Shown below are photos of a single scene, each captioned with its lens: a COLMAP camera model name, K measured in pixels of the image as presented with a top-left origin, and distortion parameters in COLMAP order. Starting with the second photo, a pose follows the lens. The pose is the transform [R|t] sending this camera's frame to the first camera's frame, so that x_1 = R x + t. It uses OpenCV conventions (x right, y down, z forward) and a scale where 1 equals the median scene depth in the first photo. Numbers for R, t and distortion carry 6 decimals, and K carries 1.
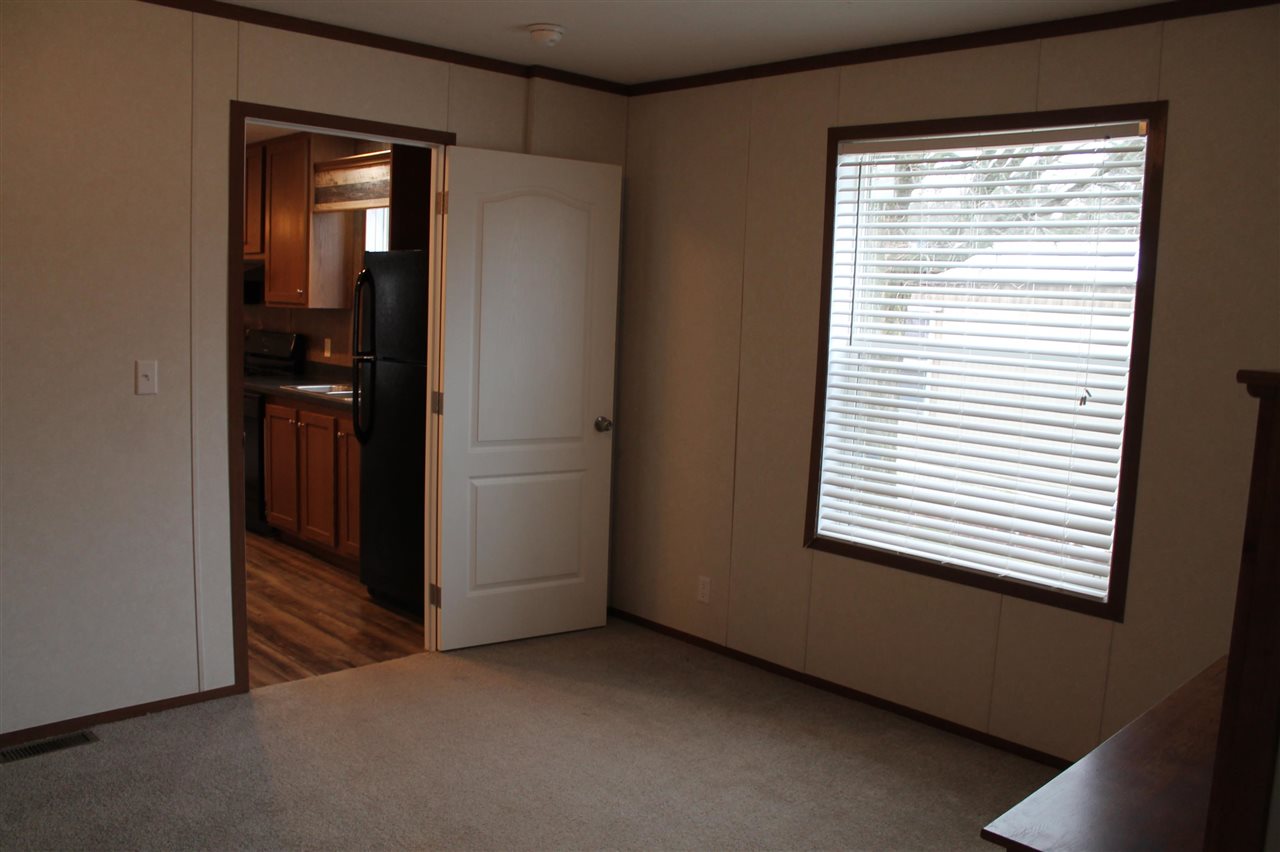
lens RADIAL K [[1066.7, 0, 633.0], [0, 1066.7, 429.3], [0, 0, 1]] dist [-0.186647, 0.165656]
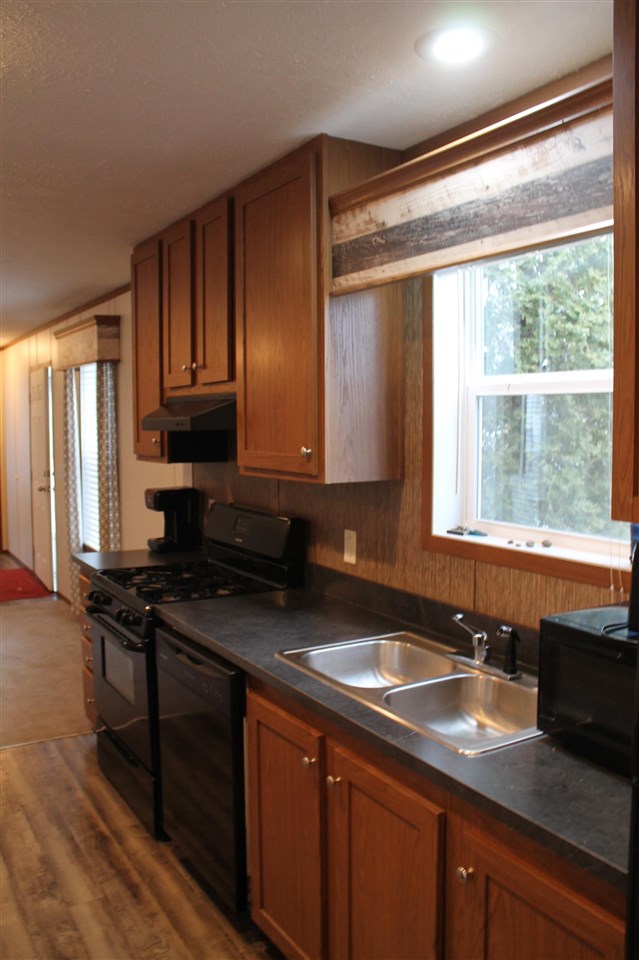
lens RADIAL K [[800.0, 0, 319.5], [0, 800.0, 480.0], [0, 0, 1]] dist [-0.186647, 0.165656]
pose [[0.974174, -0.024942, -0.224415, -0.260893], [0.013520, 0.998540, -0.052291, -0.112764], [0.225392, 0.047907, 0.973090, 0.722066]]
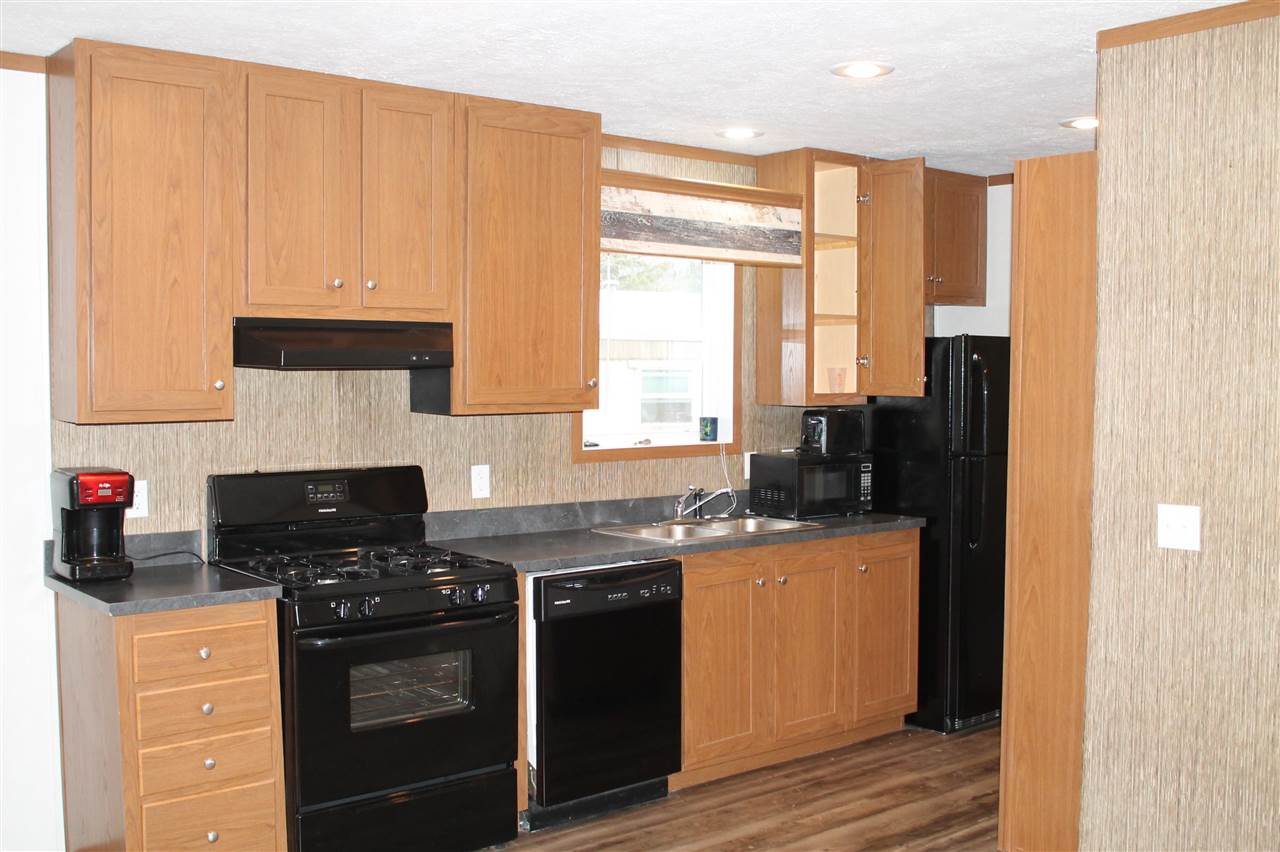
lens RADIAL K [[1313.5, 0, 633.9], [0, 1313.5, 435.9], [0, 0, 1]] dist [-0.130158, 0.159159]
pose [[0.086994, -0.089513, 0.992179, -1.210098], [0.118900, 0.989769, 0.078870, -0.182232], [-0.989088, 0.111109, 0.096747, 1.049653]]
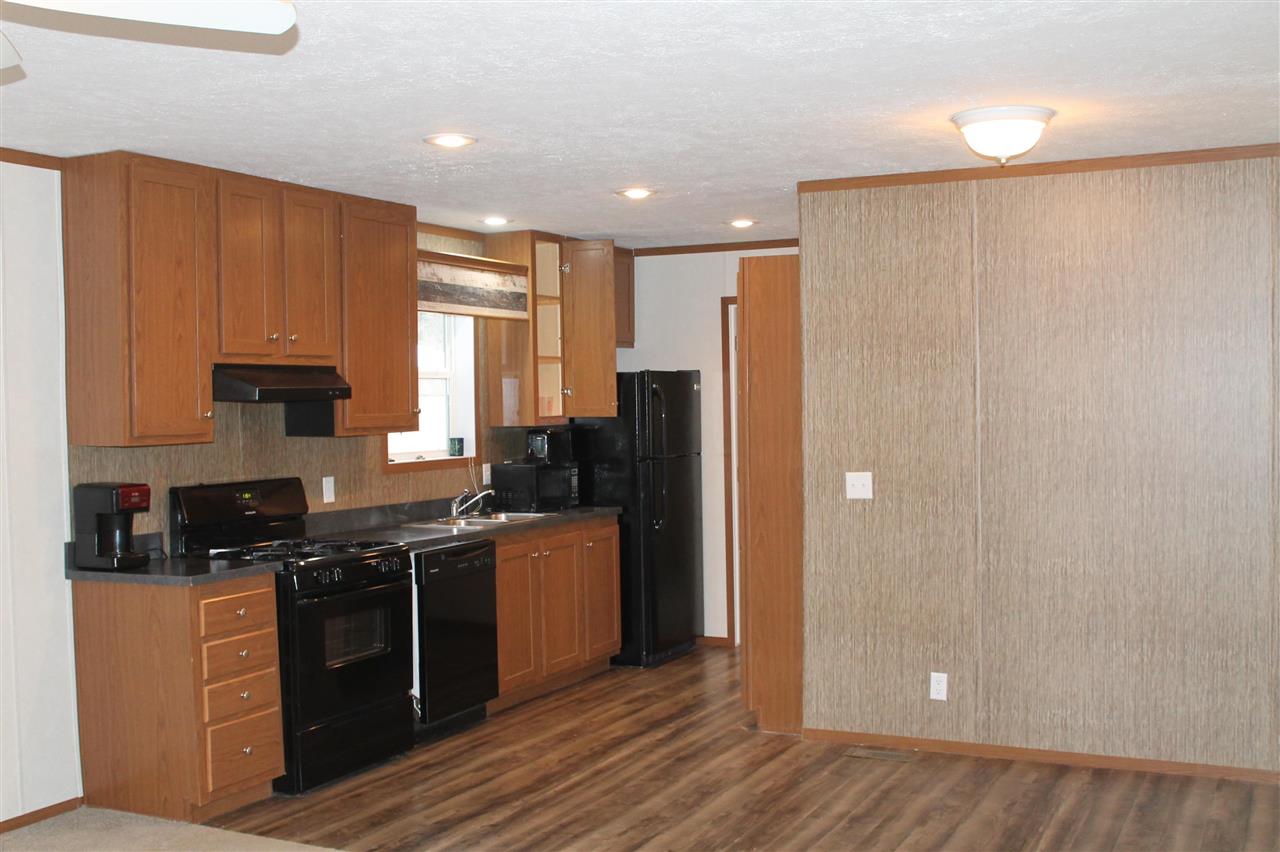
lens RADIAL K [[1388.4, 0, 638.3], [0, 1388.4, 446.4], [0, 0, 1]] dist [-0.087536, 0.012855]
pose [[-0.334363, -0.063749, 0.940286, -1.544650], [0.116379, 0.987281, 0.108319, -0.228367], [-0.935231, 0.145648, -0.322691, 1.364152]]
